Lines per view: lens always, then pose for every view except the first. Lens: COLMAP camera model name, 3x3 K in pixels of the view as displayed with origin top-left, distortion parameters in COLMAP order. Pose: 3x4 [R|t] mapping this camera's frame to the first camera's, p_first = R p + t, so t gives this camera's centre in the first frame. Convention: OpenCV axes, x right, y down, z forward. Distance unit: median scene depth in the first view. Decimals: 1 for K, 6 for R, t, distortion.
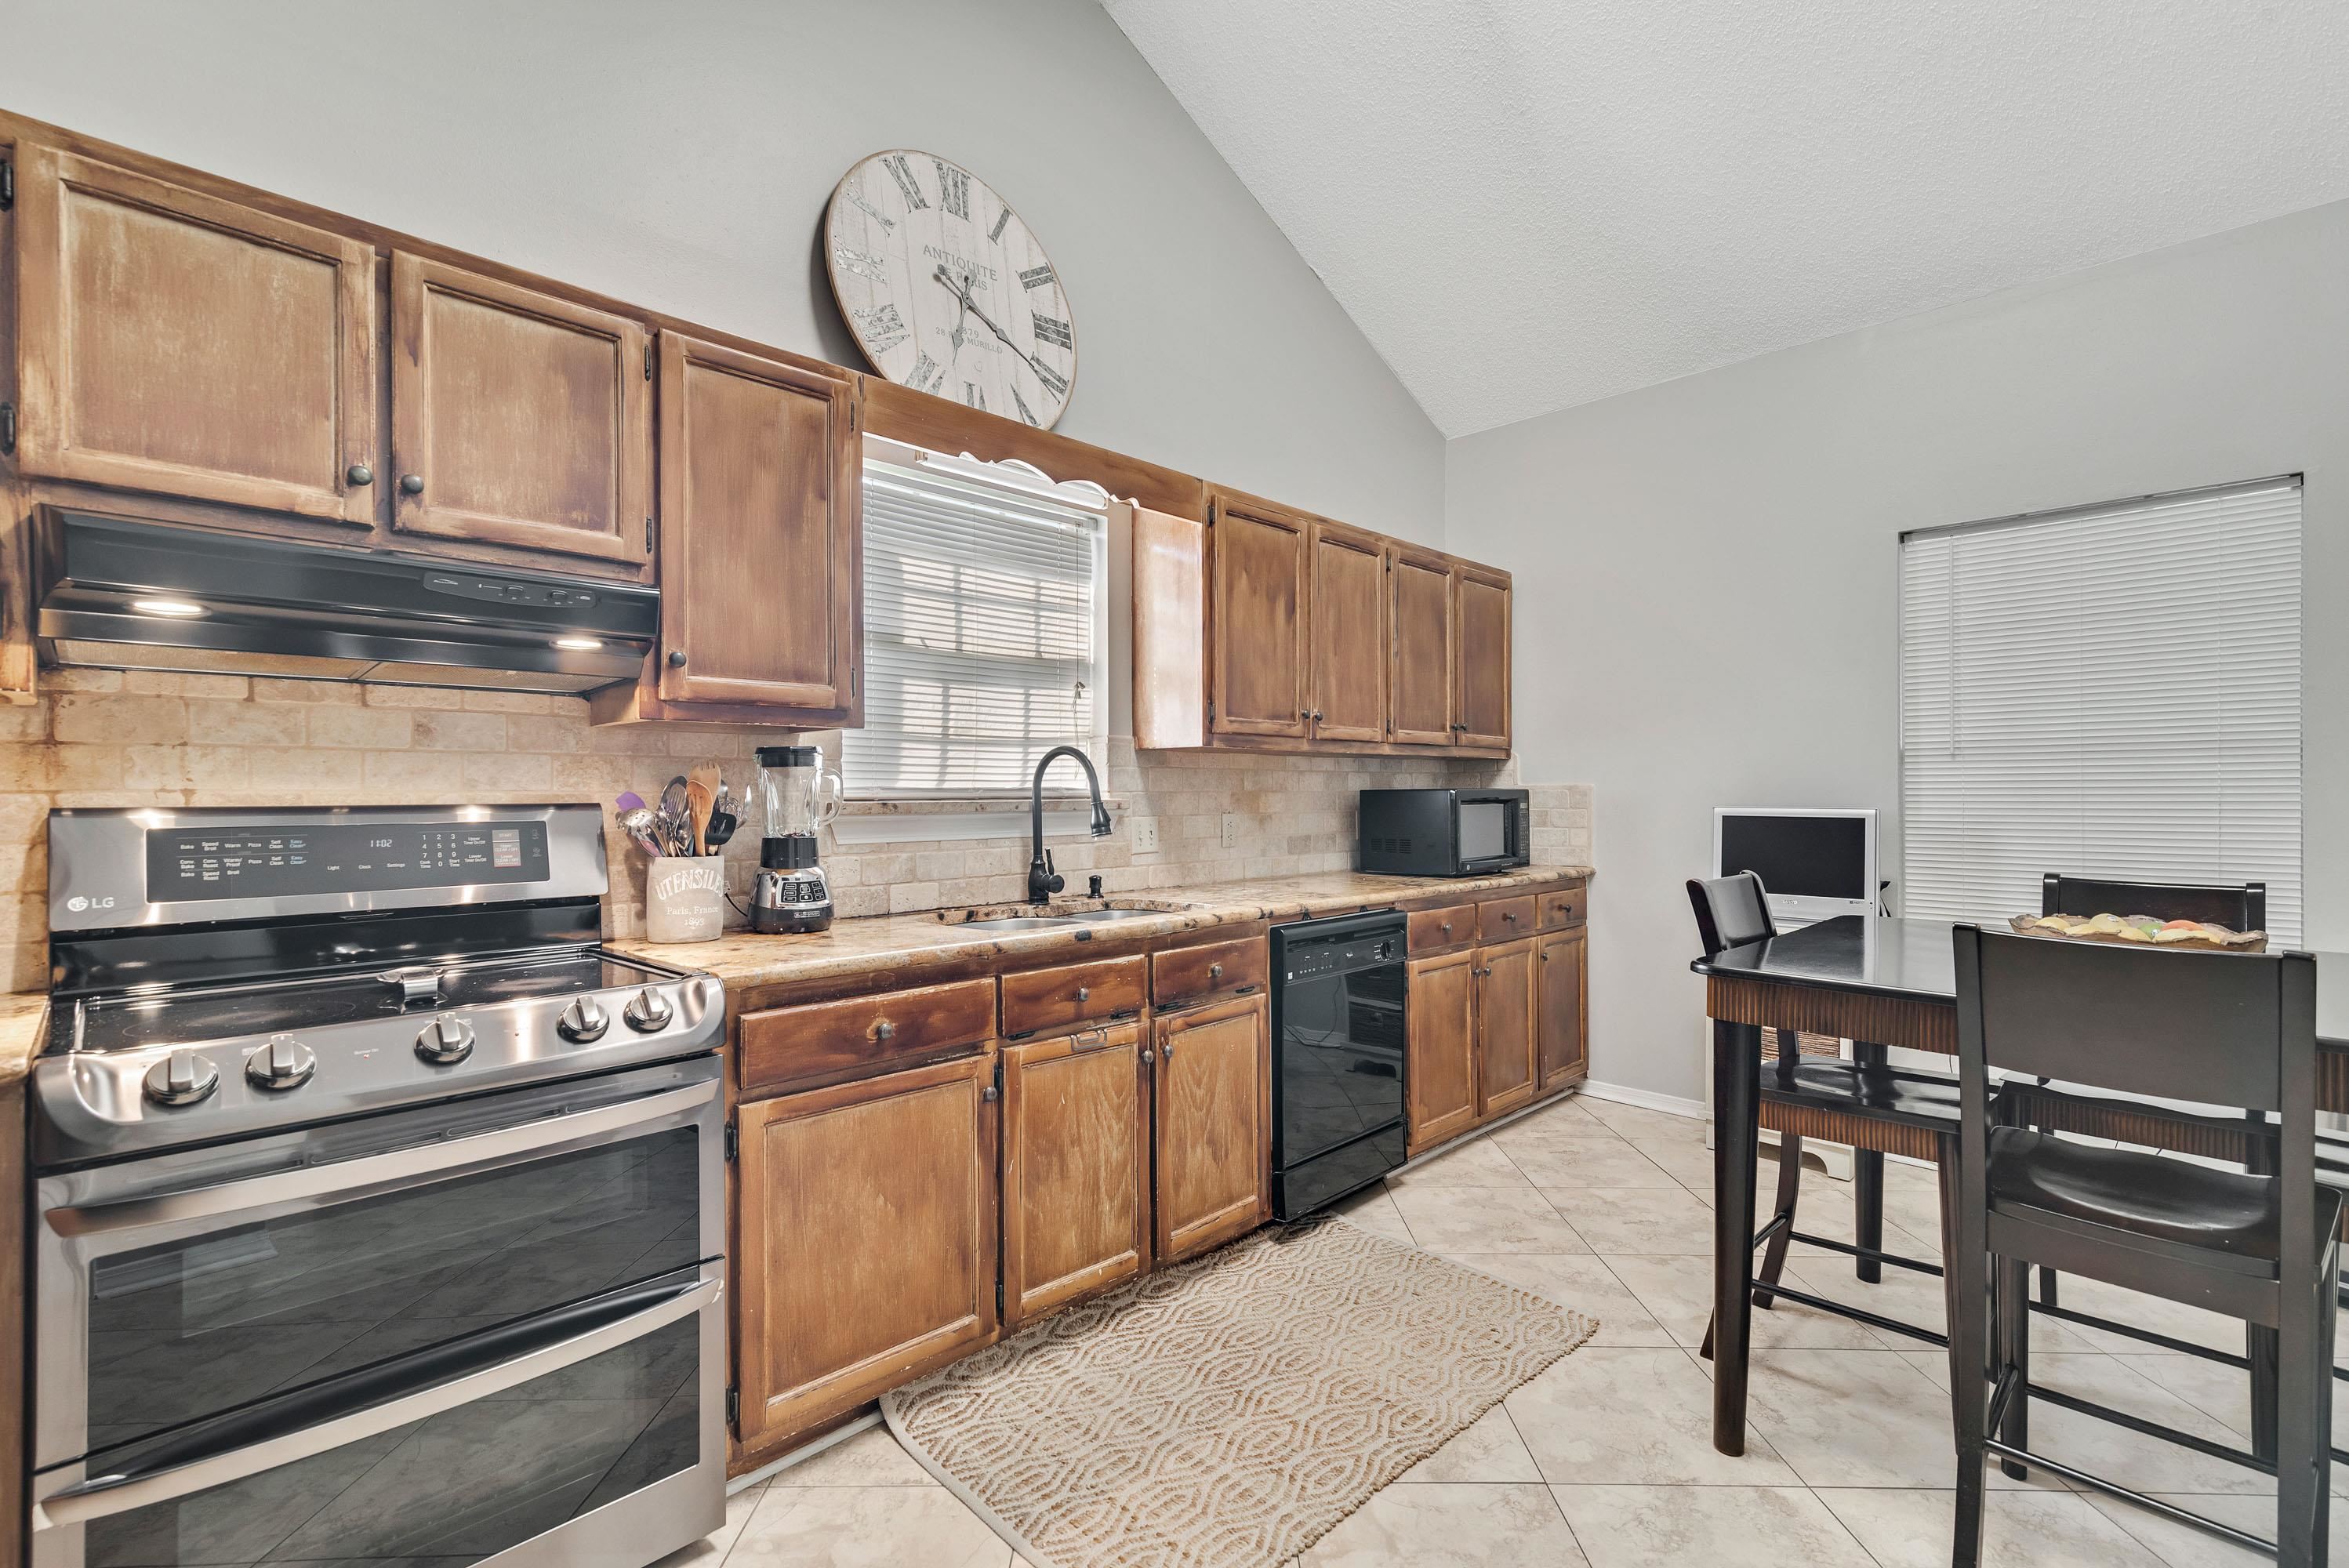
lens RADIAL K [[1058.4, 0, 1174.2], [0, 1058.4, 783.7], [0, 0, 1]] dist [0.010046, -0.000093]
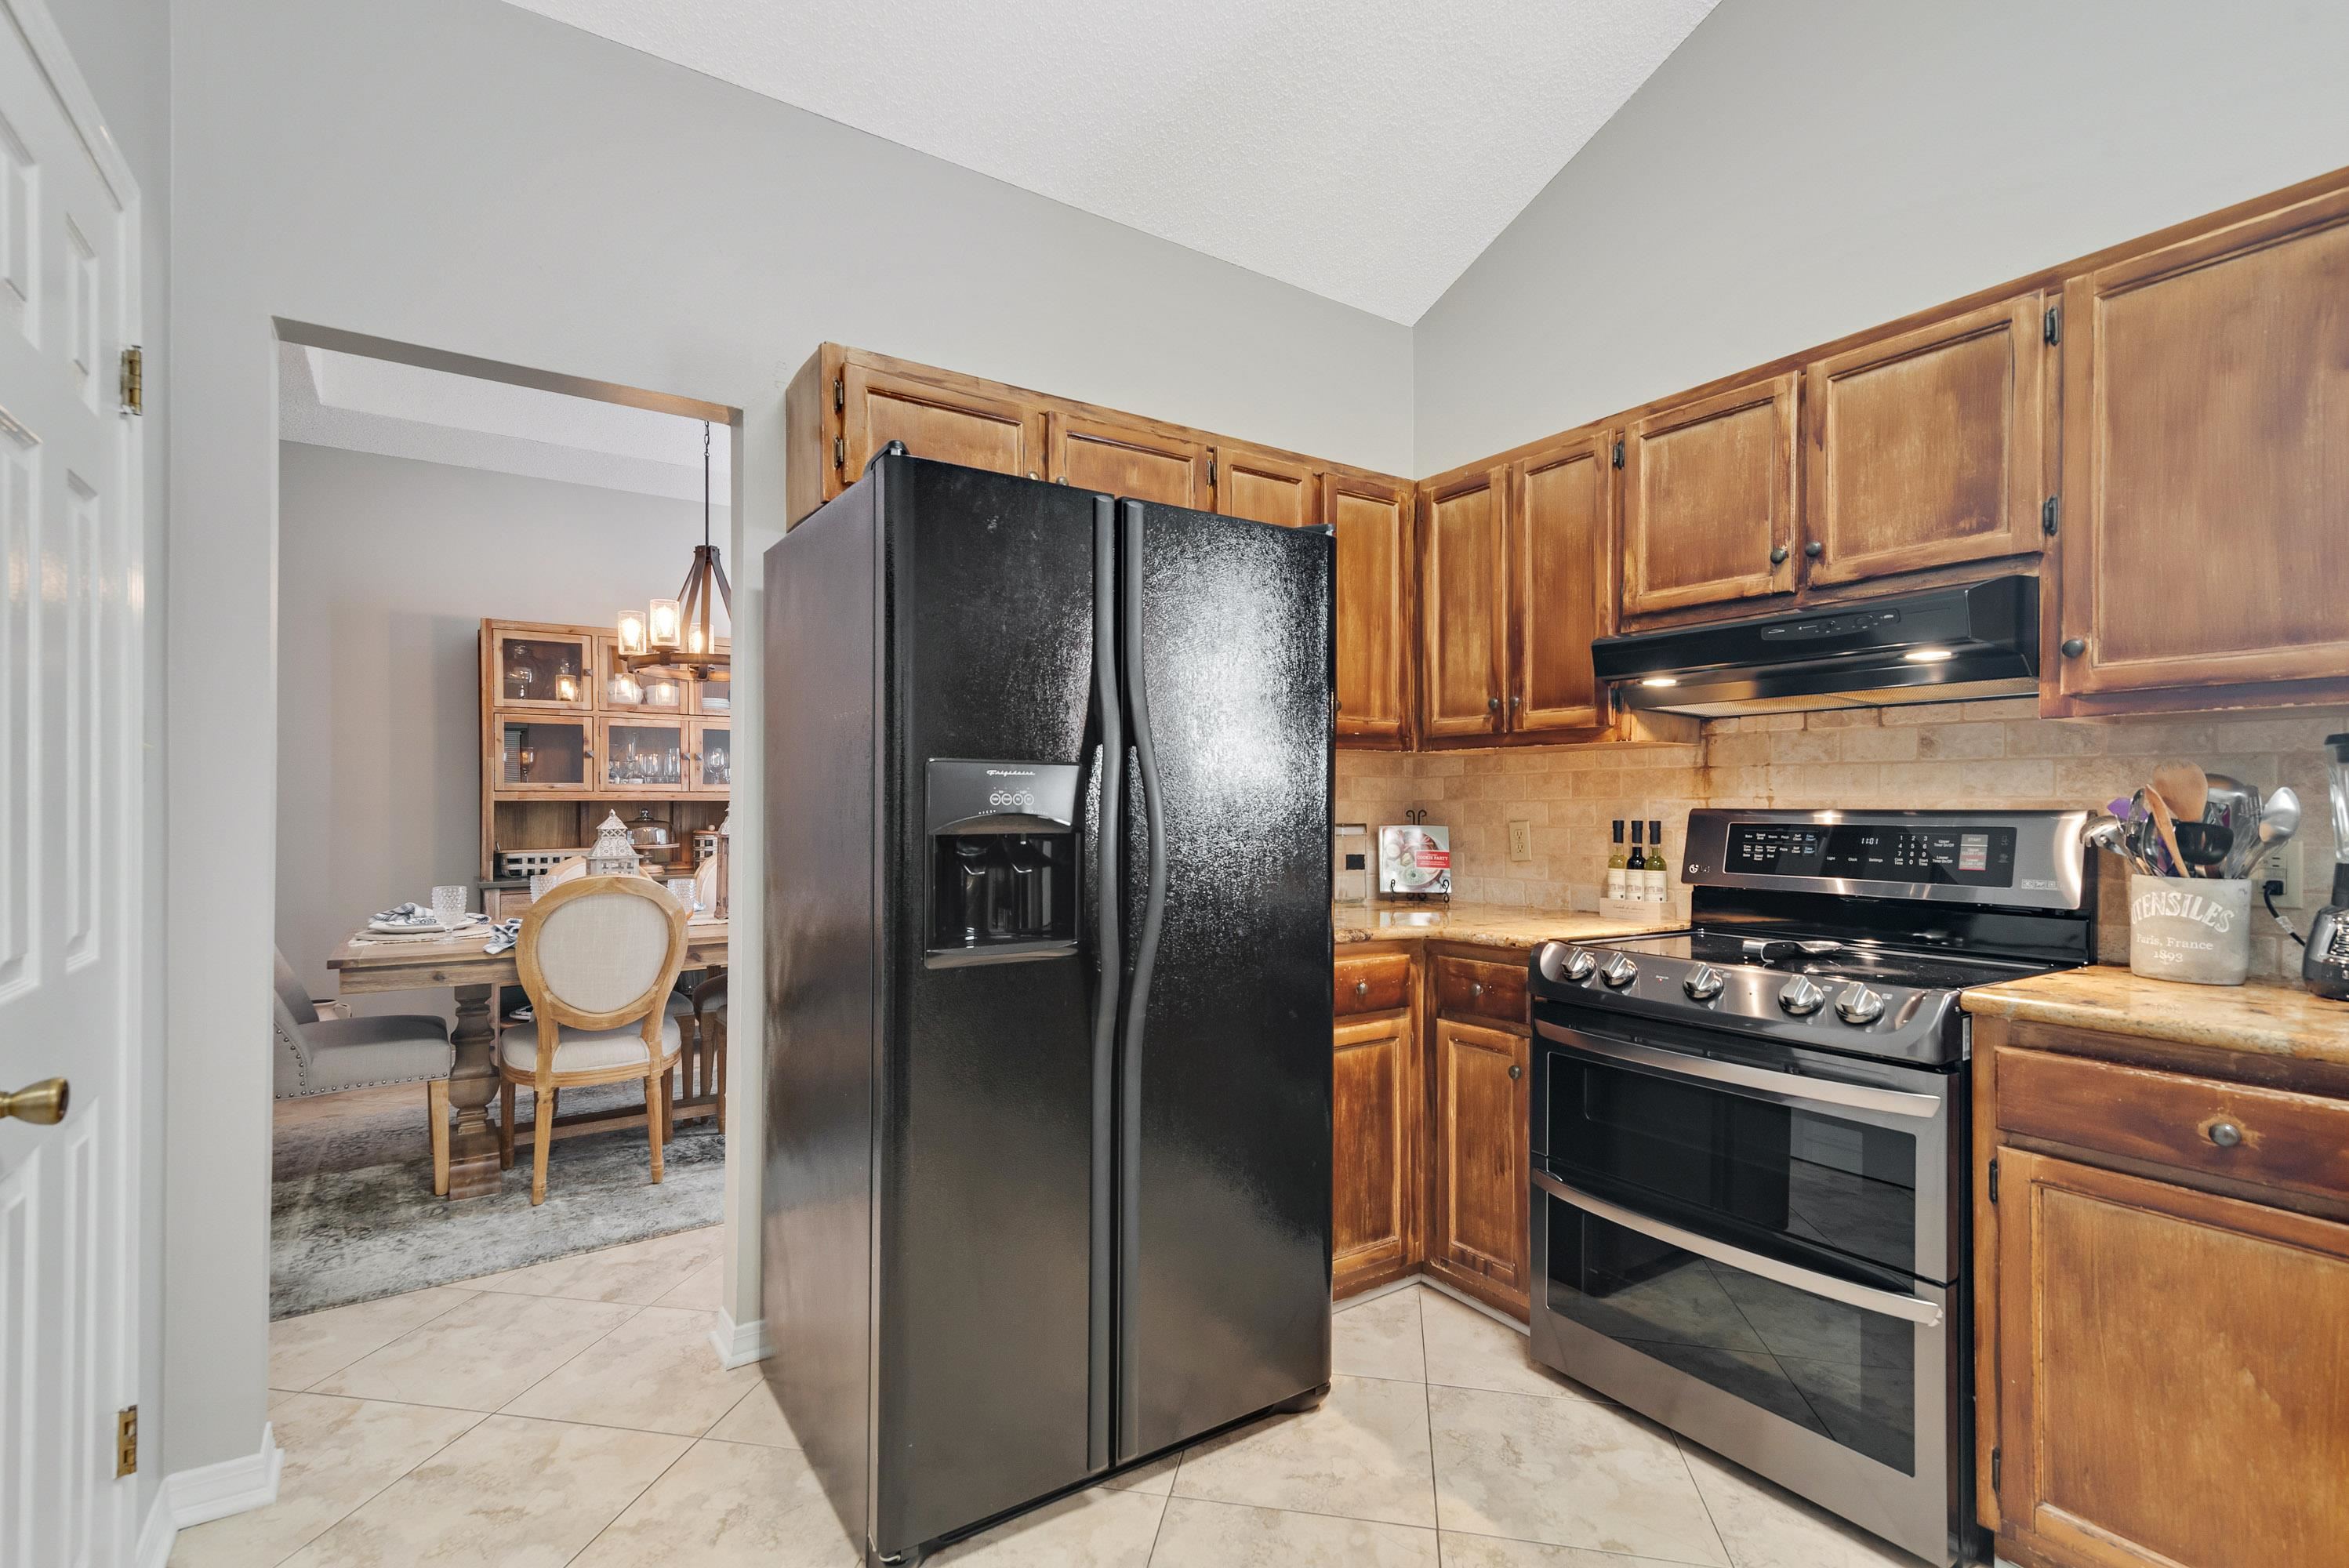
lens RADIAL K [[1058.4, 0, 1173.4], [0, 1058.4, 799.4], [0, 0, 1]] dist [0.010046, -0.000093]
pose [[-0.192122, 0.001835, -0.981369, 0.577292], [0.010554, 0.999944, -0.000196, 0.001020], [0.981314, -0.010395, -0.192130, 0.457130]]
